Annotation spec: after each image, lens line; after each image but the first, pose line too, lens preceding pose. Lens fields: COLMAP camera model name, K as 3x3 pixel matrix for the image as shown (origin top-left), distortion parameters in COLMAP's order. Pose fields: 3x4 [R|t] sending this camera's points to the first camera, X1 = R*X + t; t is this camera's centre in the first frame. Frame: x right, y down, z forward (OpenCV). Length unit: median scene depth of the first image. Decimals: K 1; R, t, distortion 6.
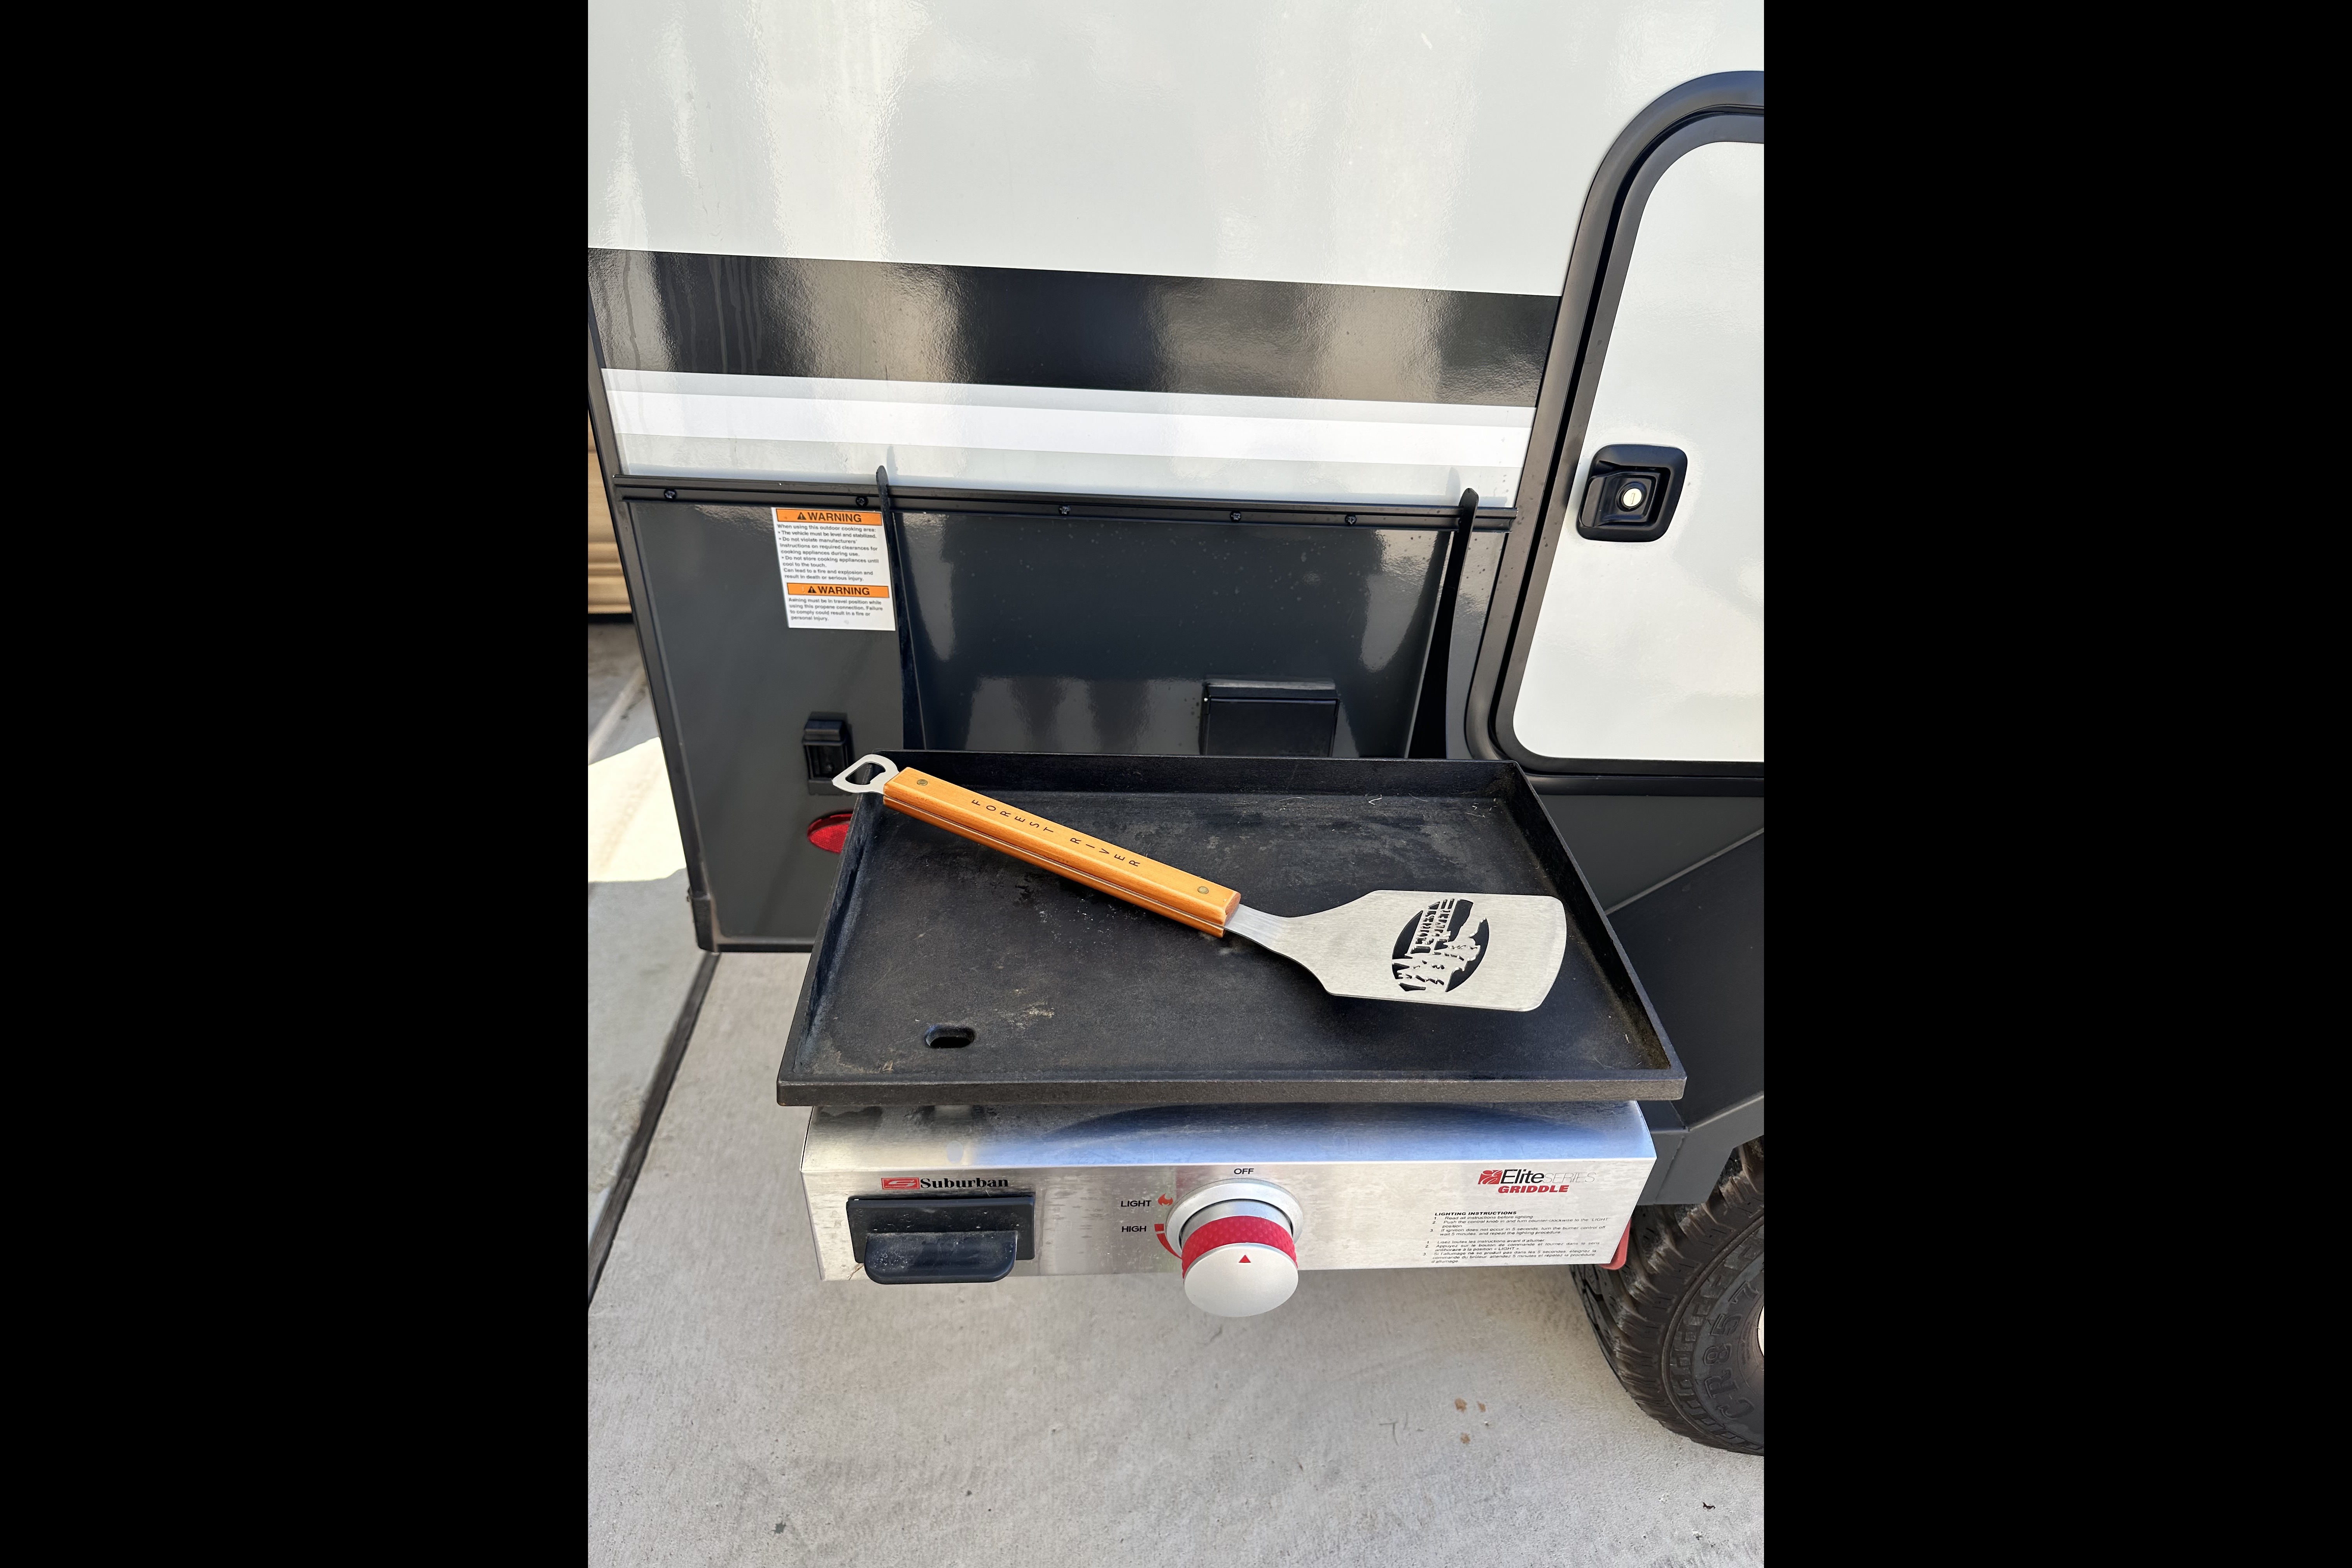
lens RADIAL K [[1136.2, 0, 1176.0], [0, 1136.2, 784.0], [0, 0, 1]] dist [0.049577, -0.078163]
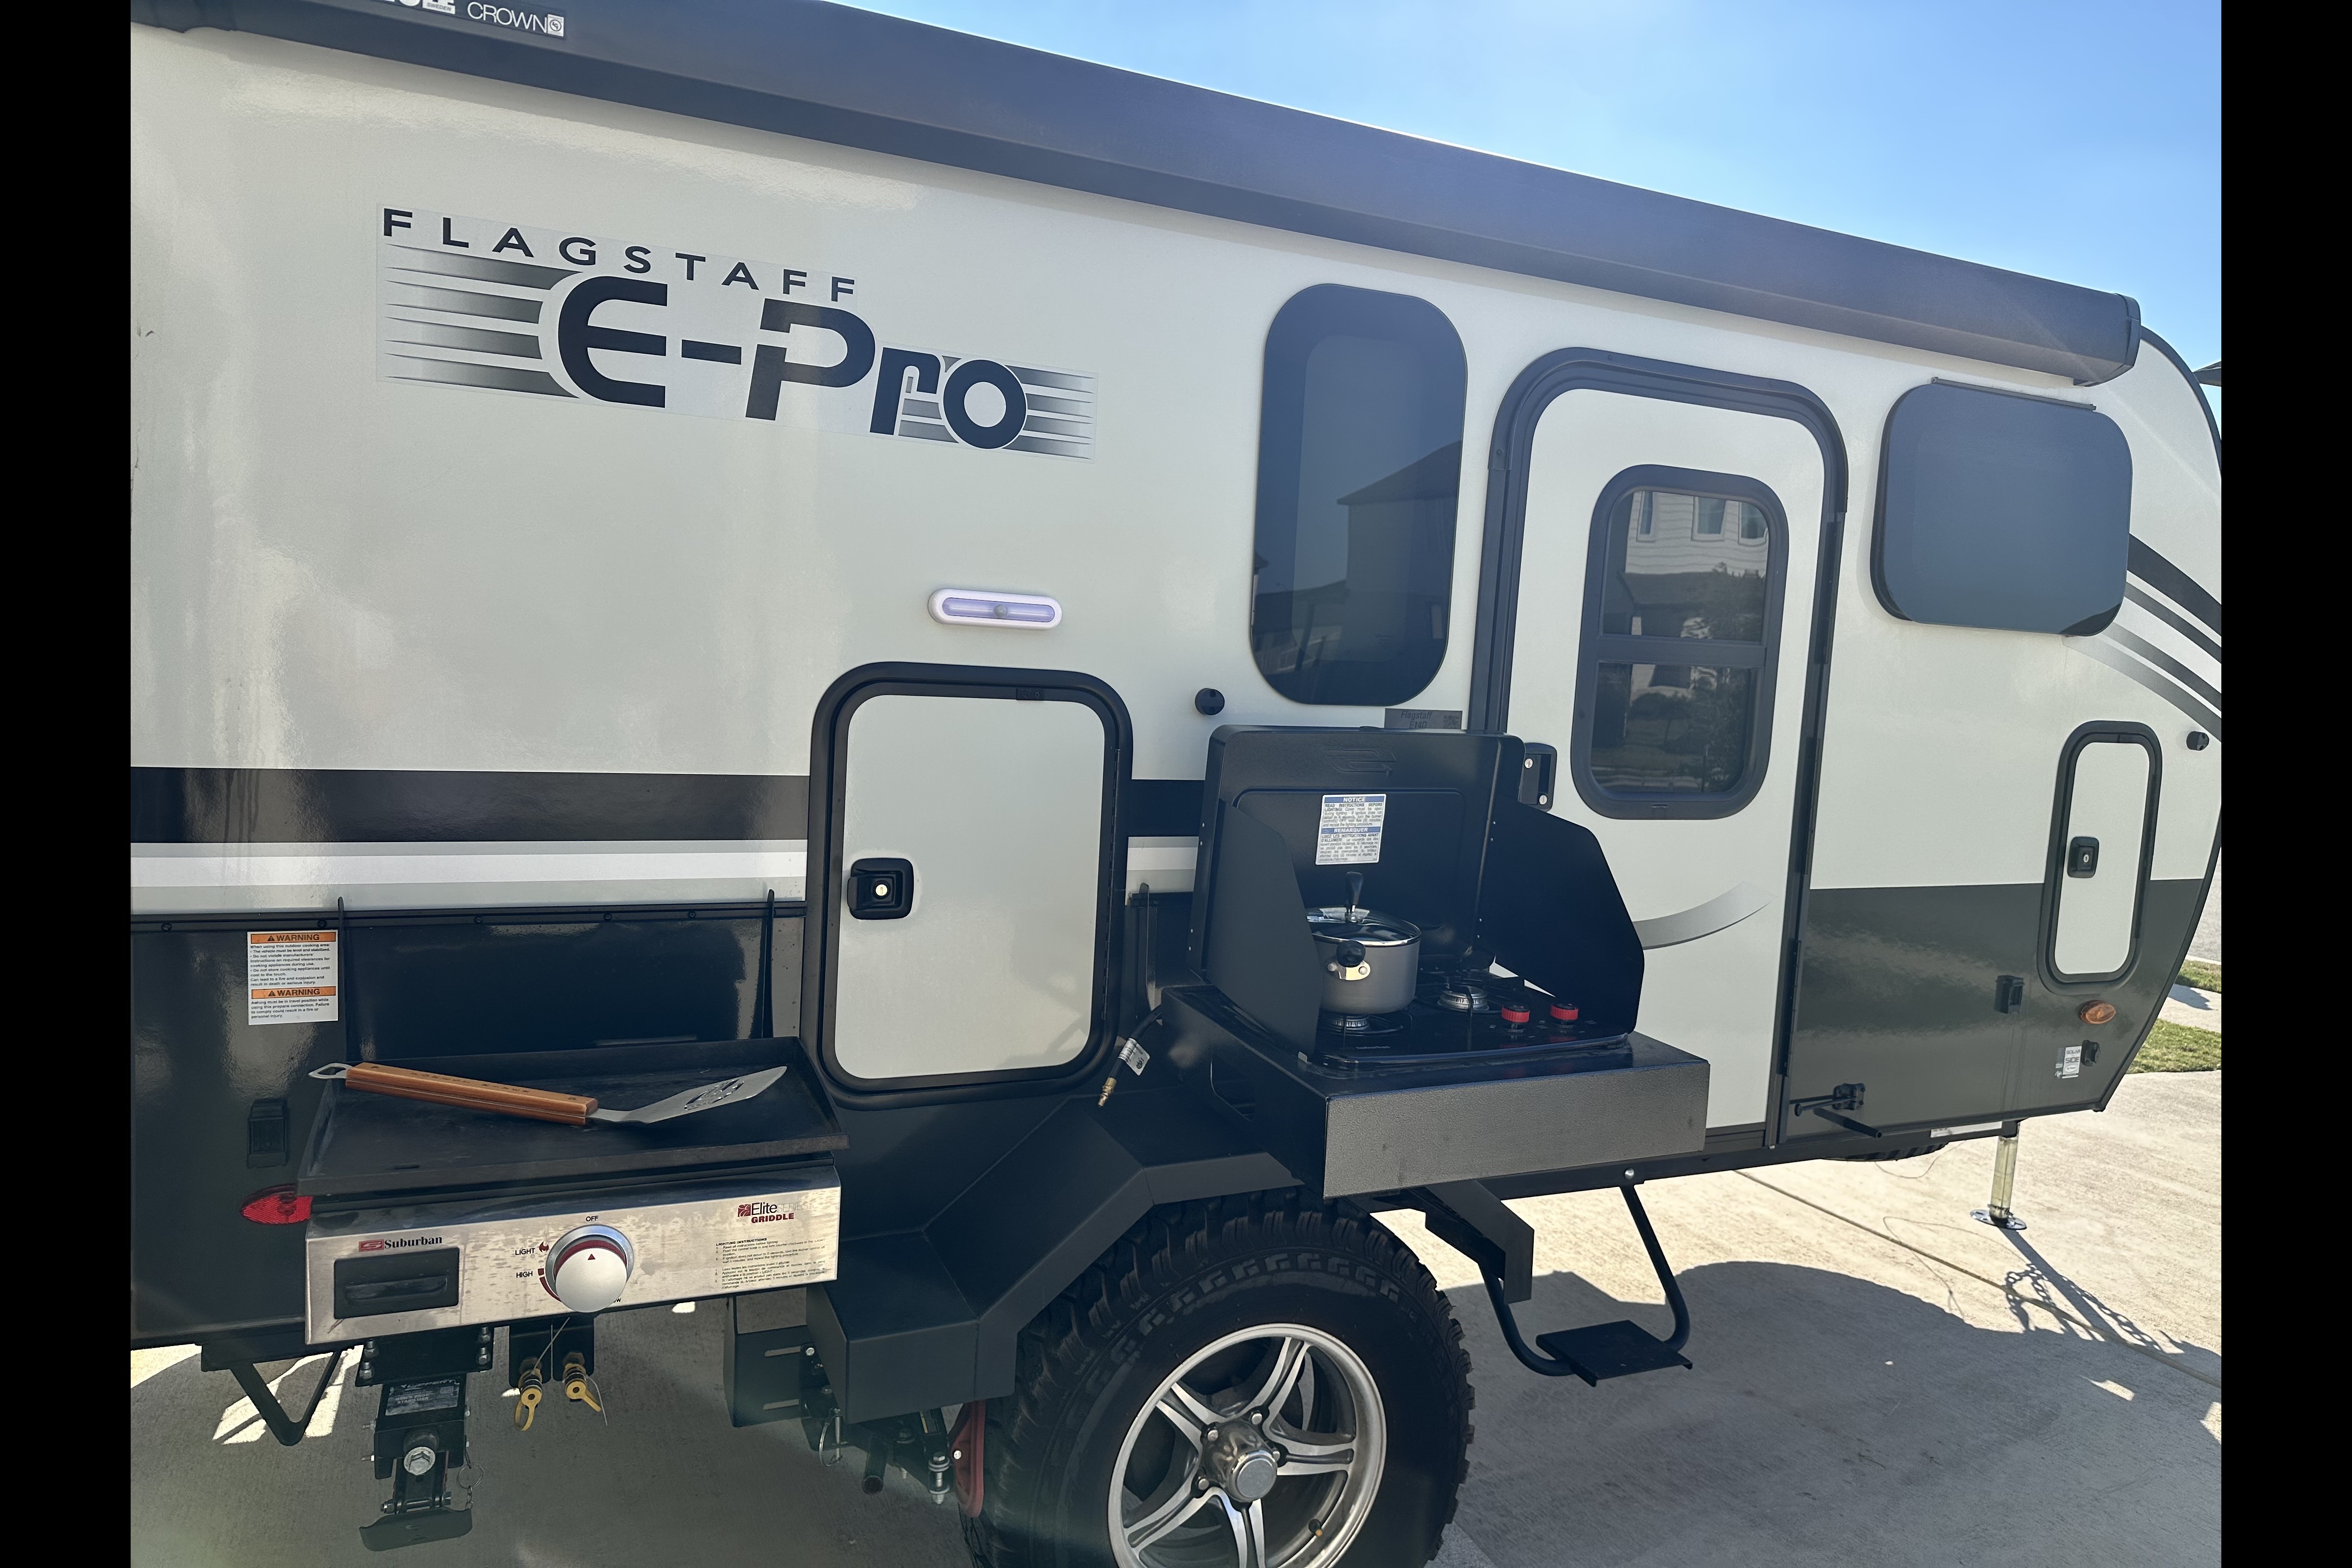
lens RADIAL K [[1532.2, 0, 1281.0], [0, 1532.2, 783.2], [0, 0, 1]] dist [0.007074, -0.068483]
pose [[0.923434, -0.028457, 0.382701, 0.103613], [0.193008, 0.896380, -0.399062, 0.577280], [-0.331689, 0.442372, 0.833240, -1.031207]]
